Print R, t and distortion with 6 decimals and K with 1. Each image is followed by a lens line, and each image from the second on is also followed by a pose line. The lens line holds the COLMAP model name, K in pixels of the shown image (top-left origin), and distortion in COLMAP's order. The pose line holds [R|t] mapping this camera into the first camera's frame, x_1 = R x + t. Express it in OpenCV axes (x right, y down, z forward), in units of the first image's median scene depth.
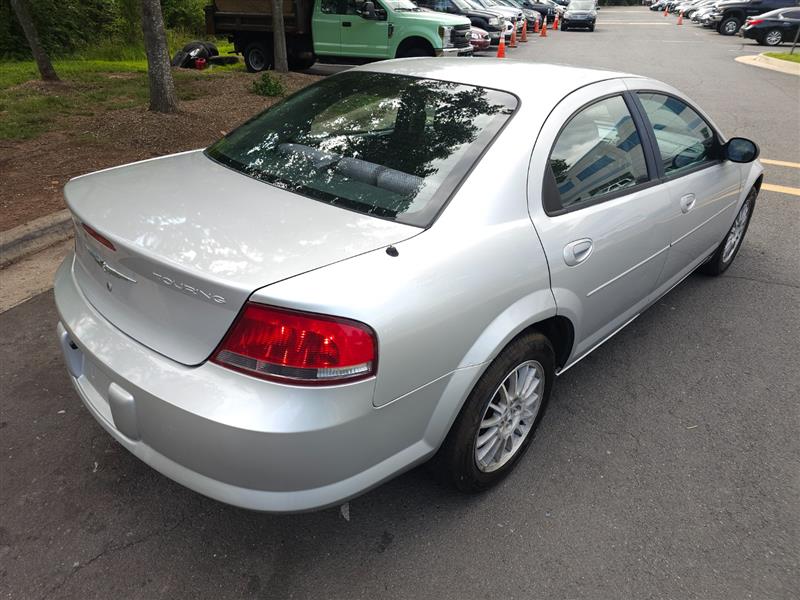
lens RADIAL K [[546.2, 0, 390.5], [0, 546.2, 306.1], [0, 0, 1]] dist [0.052618, -0.041282]
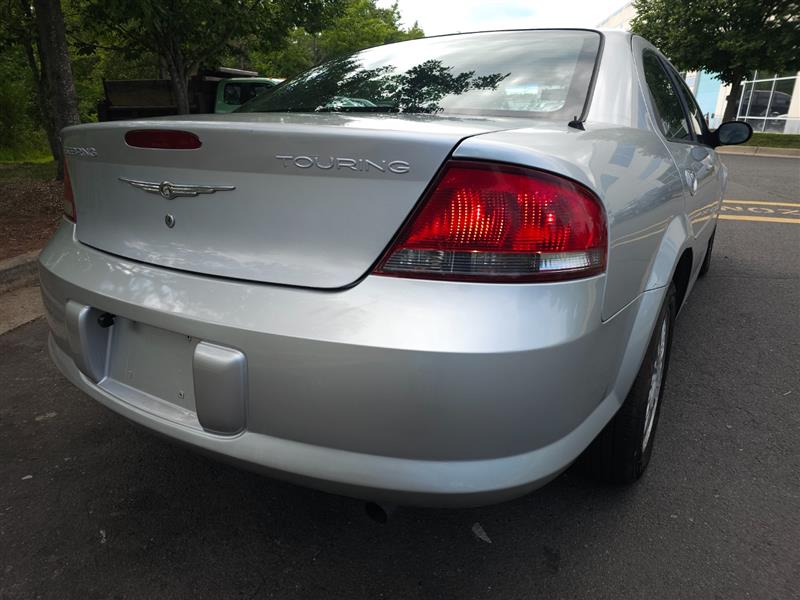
lens RADIAL K [[546.2, 0, 390.5], [0, 546.2, 306.1], [0, 0, 1]] dist [0.052618, -0.041282]
pose [[0.977303, -0.090008, 0.191773, -0.302655], [0.122373, 0.978801, -0.164235, 0.174472], [-0.172926, 0.183975, 0.967600, 0.237111]]
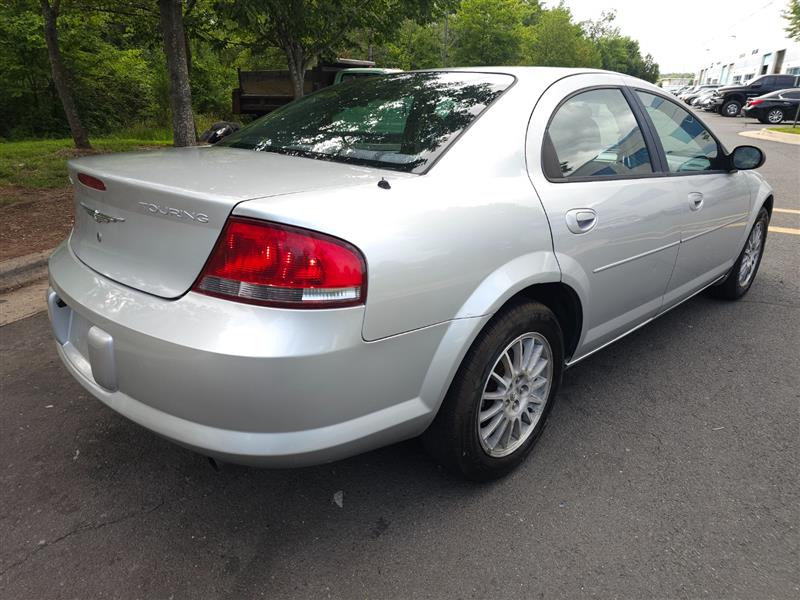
lens RADIAL K [[546.2, 0, 390.5], [0, 546.2, 306.1], [0, 0, 1]] dist [0.052618, -0.041282]
pose [[0.999536, -0.000727, -0.030449, 0.031508], [-0.003734, 0.989252, -0.146172, 0.181773], [0.030228, 0.146218, 0.988790, 0.047294]]
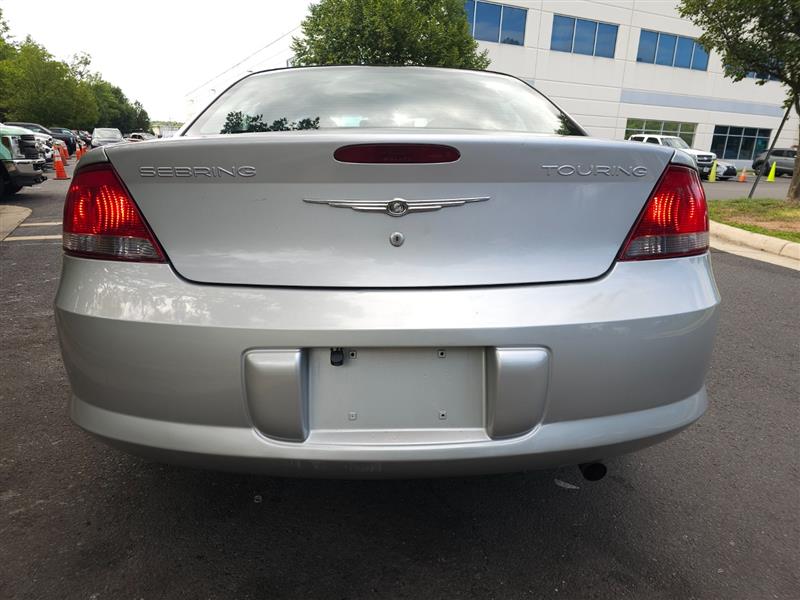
lens RADIAL K [[546.2, 0, 390.5], [0, 546.2, 306.1], [0, 0, 1]] dist [0.052618, -0.041282]
pose [[0.686057, -0.216346, 0.694637, -0.787555], [0.361456, 0.929953, -0.067356, 0.065042], [-0.631407, 0.297291, 0.716200, 0.444527]]
